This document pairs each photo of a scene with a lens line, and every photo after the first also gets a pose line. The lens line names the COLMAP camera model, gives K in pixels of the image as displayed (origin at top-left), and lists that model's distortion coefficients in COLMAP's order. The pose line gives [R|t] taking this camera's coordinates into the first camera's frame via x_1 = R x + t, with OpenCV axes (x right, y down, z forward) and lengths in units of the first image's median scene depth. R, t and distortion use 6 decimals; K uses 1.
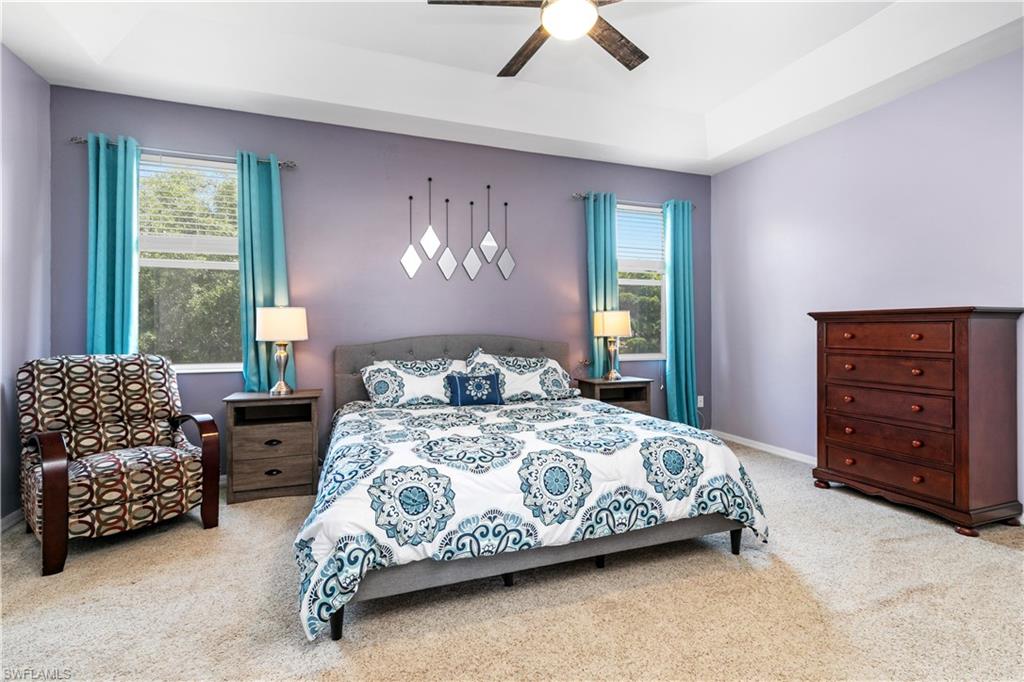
lens RADIAL K [[470.4, 0, 515.3], [0, 470.4, 320.8], [0, 0, 1]] dist [-0.001110, 0.000116]
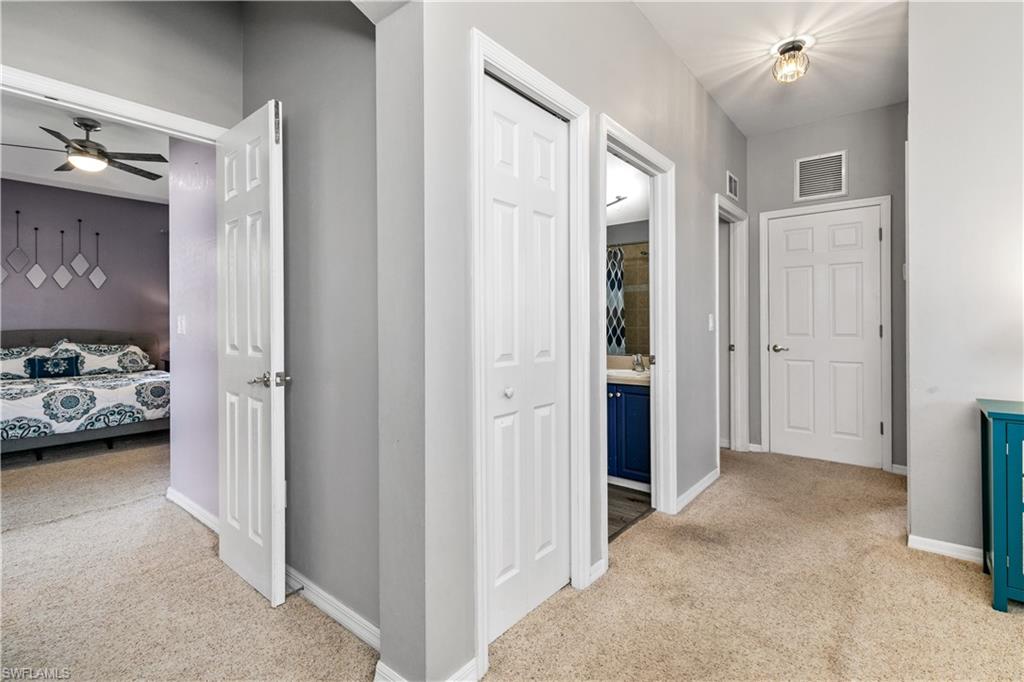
lens RADIAL K [[470.4, 0, 515.3], [0, 470.4, 320.8], [0, 0, 1]] dist [-0.001110, 0.000116]
pose [[0.866590, 0.001543, 0.499019, 0.423338], [-0.006821, 0.999938, 0.008754, -0.018735], [-0.498975, -0.010991, 0.866547, -0.960117]]
